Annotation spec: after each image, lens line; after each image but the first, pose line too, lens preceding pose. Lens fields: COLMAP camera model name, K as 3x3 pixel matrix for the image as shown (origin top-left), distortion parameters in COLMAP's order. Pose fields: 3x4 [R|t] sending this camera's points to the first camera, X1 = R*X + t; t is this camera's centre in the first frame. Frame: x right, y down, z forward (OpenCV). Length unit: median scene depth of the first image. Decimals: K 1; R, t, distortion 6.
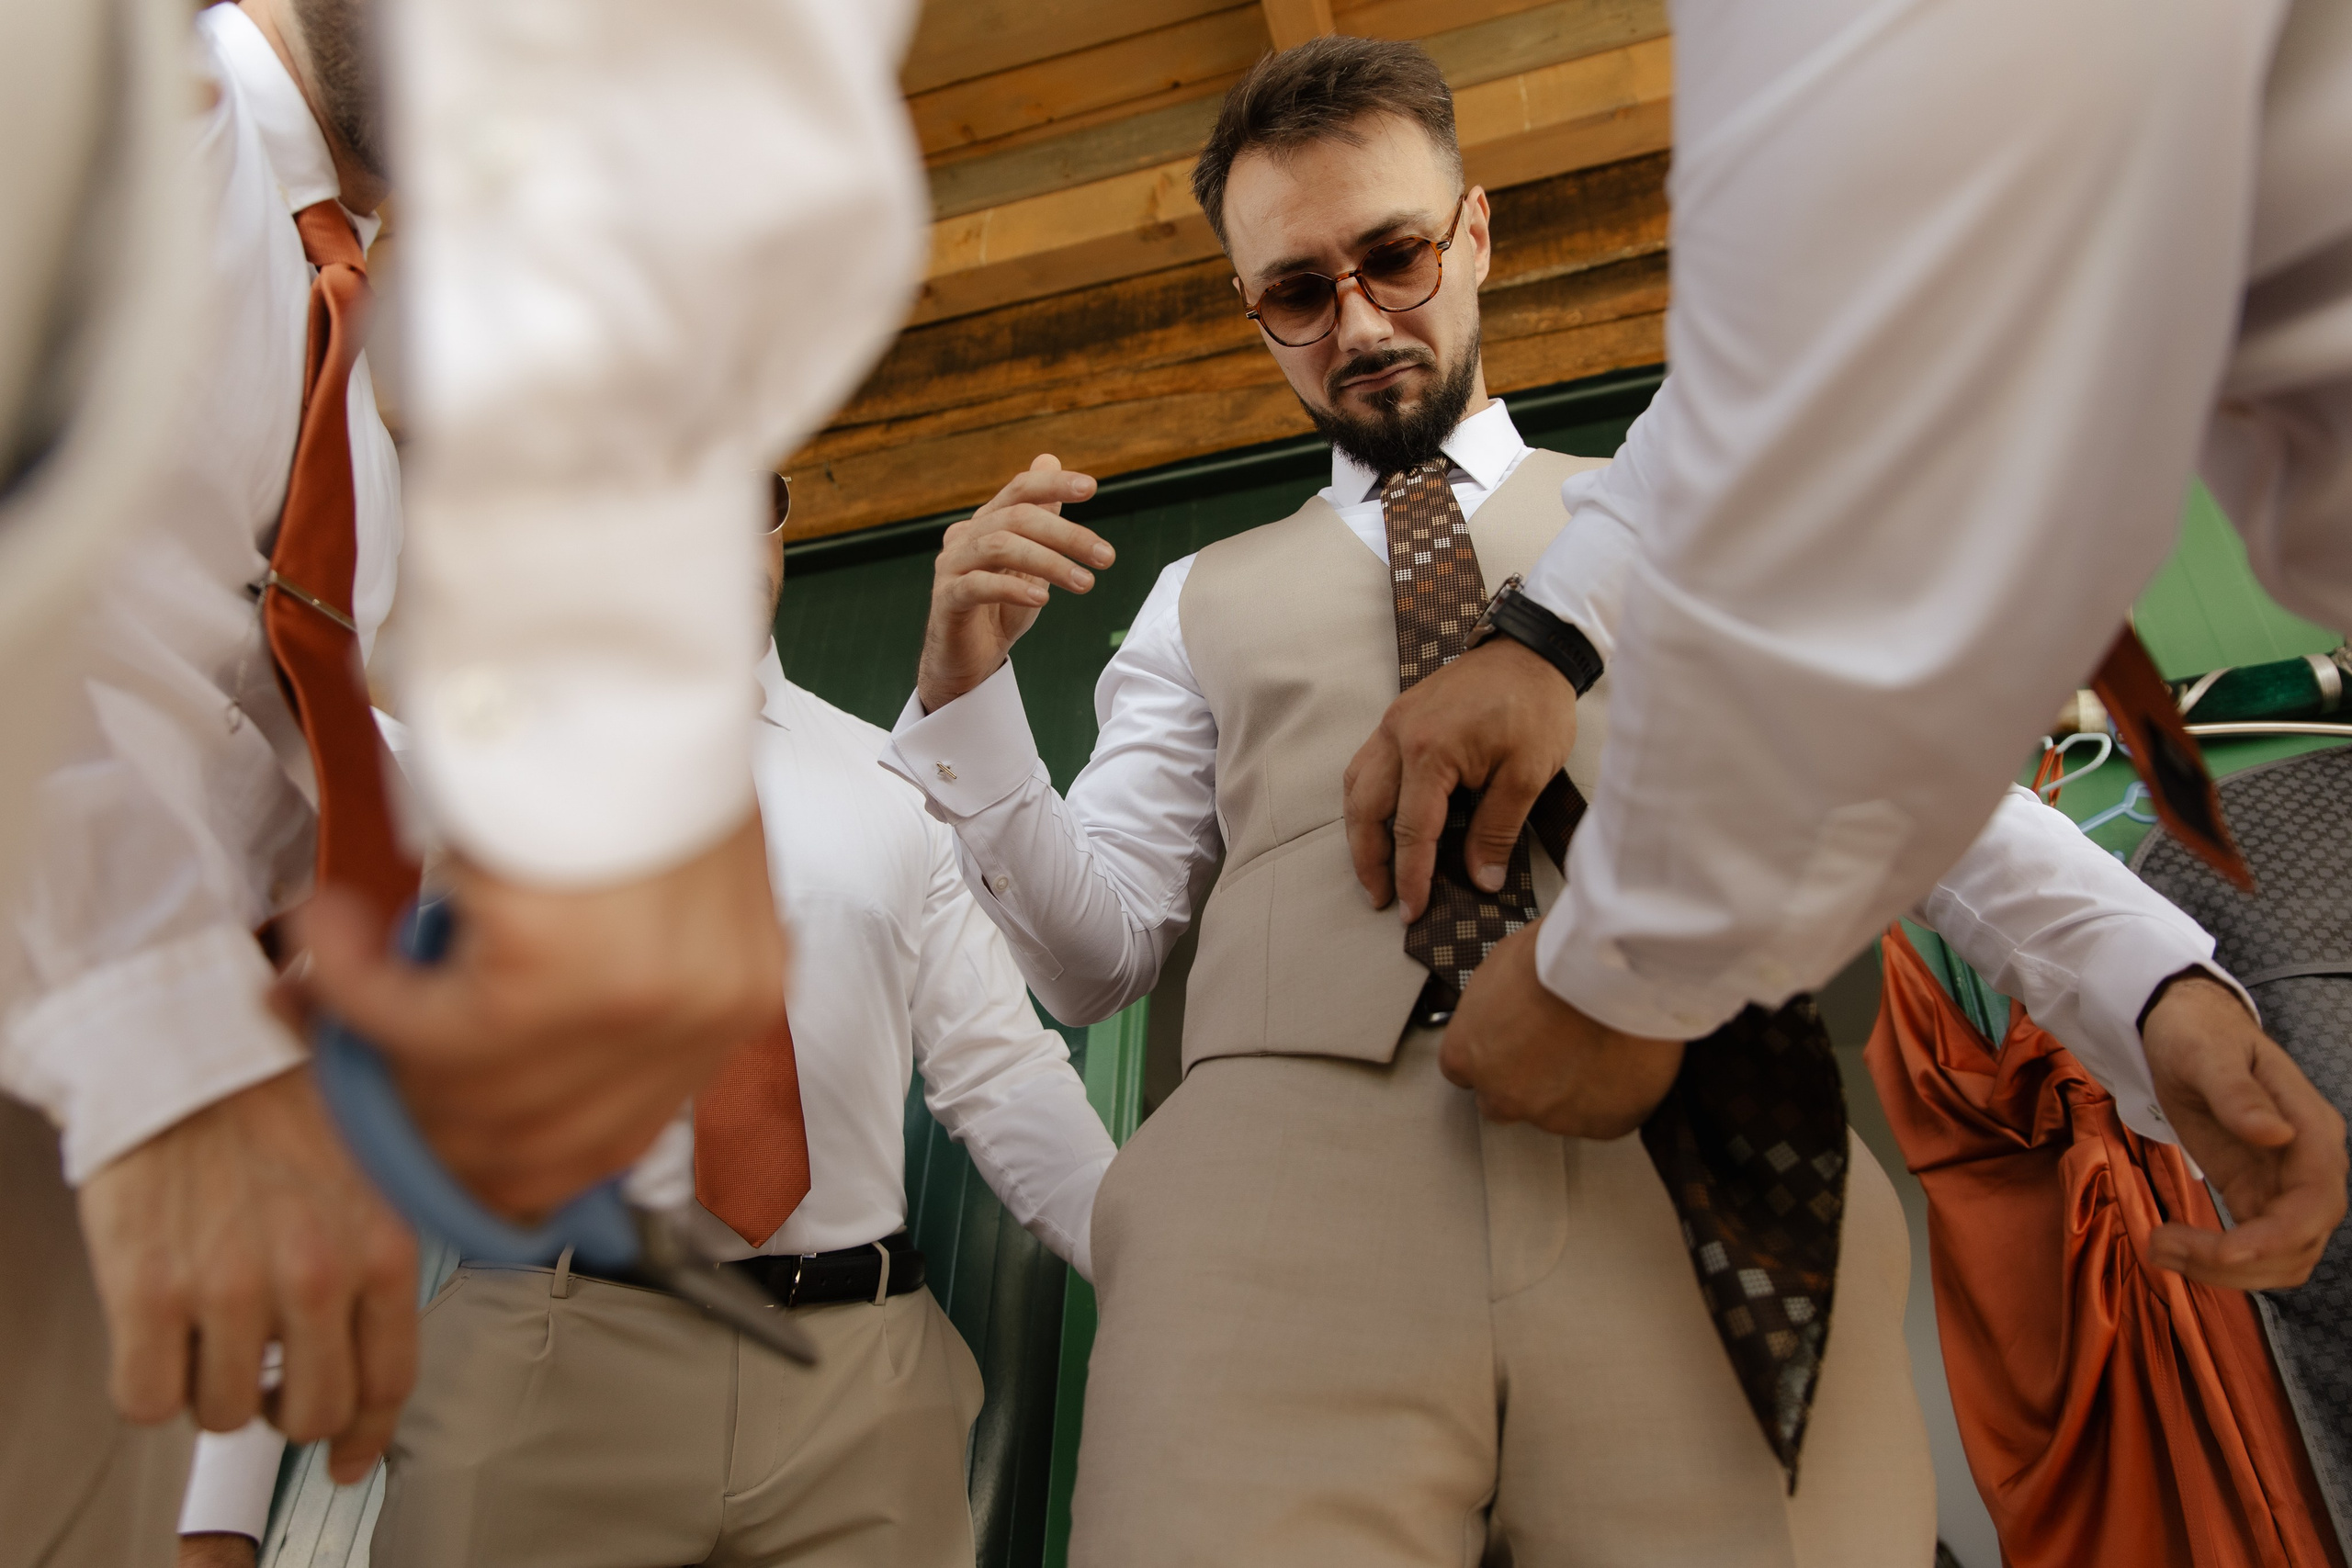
lens RADIAL K [[1644.4, 0, 1176.0], [0, 1644.4, 784.0], [0, 0, 1]] dist [0.030843, -0.009005]
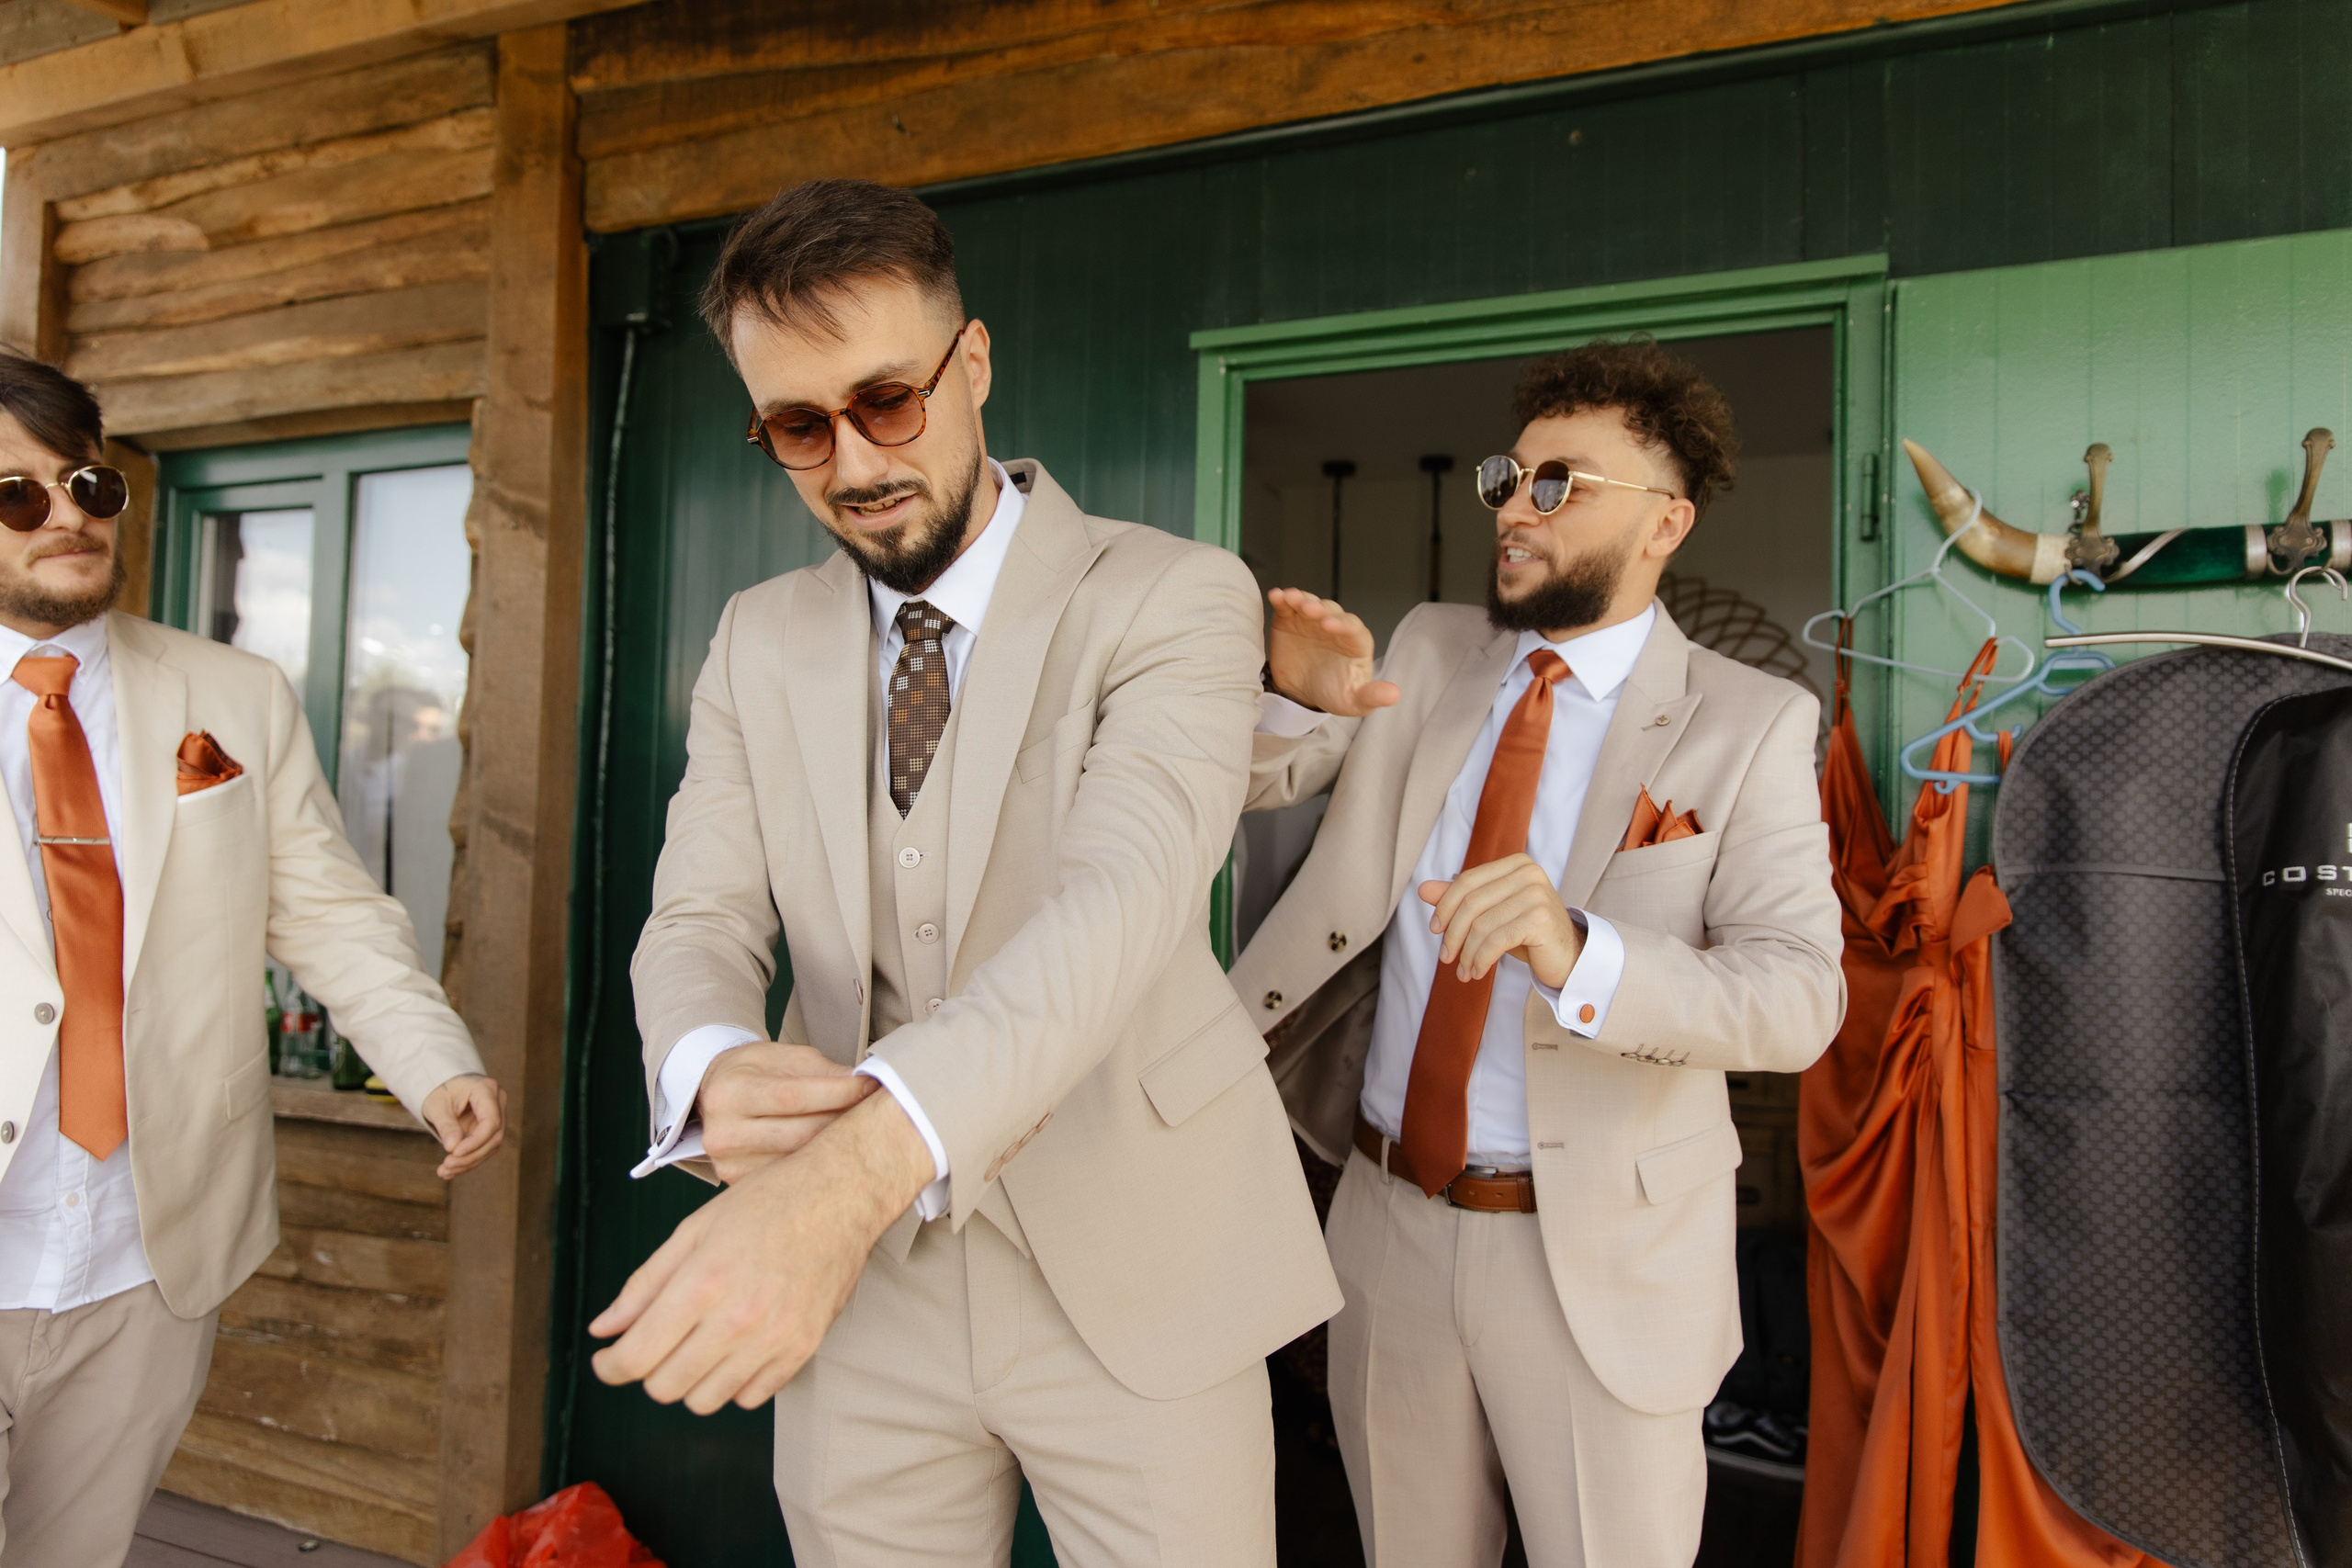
lens RADIAL K [[1644.4, 0, 1176.0], [0, 1644.4, 784.0], [0, 0, 1]] dist [0.030843, -0.009005]
pose [[0.996606, -0.022969, -0.079053, 0.028063], [0.062868, 0.832304, 0.550743, -0.412993], [0.053146, -0.553843, 0.830923, -0.048612]]
